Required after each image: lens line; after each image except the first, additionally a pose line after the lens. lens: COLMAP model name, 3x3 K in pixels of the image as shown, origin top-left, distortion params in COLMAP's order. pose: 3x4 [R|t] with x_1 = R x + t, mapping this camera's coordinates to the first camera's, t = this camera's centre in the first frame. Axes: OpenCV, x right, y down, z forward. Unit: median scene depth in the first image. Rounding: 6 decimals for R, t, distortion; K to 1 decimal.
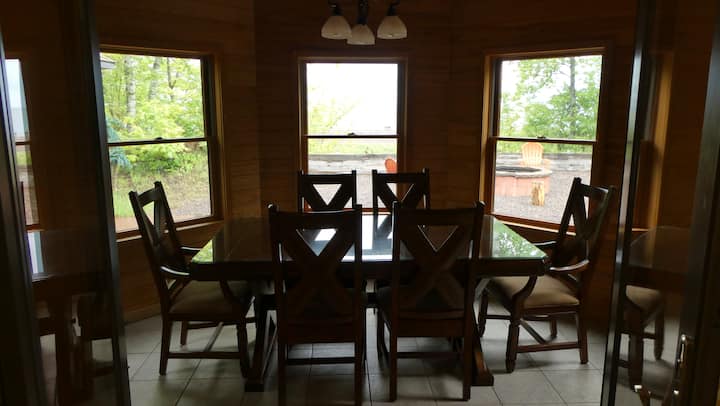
lens RADIAL K [[517.7, 0, 360.4], [0, 517.7, 201.8], [0, 0, 1]] dist [0.000941, -0.004005]
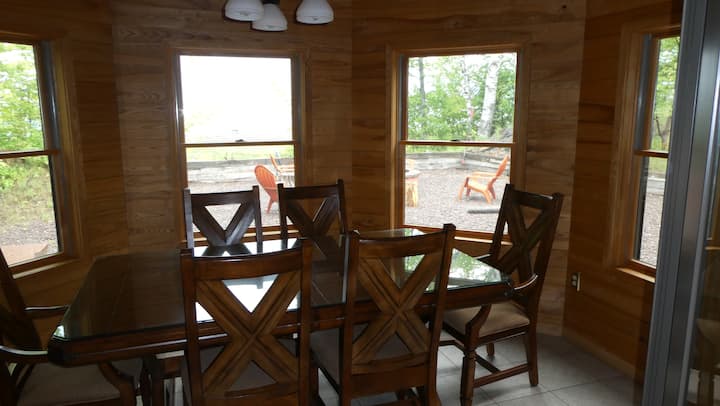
lens RADIAL K [[517.7, 0, 359.1], [0, 517.7, 201.5], [0, 0, 1]] dist [0.000941, -0.004005]
pose [[0.958047, -0.055272, 0.281232, -0.073848], [0.056569, 0.998393, 0.003512, -0.024751], [-0.280974, 0.012545, 0.959633, 0.140298]]
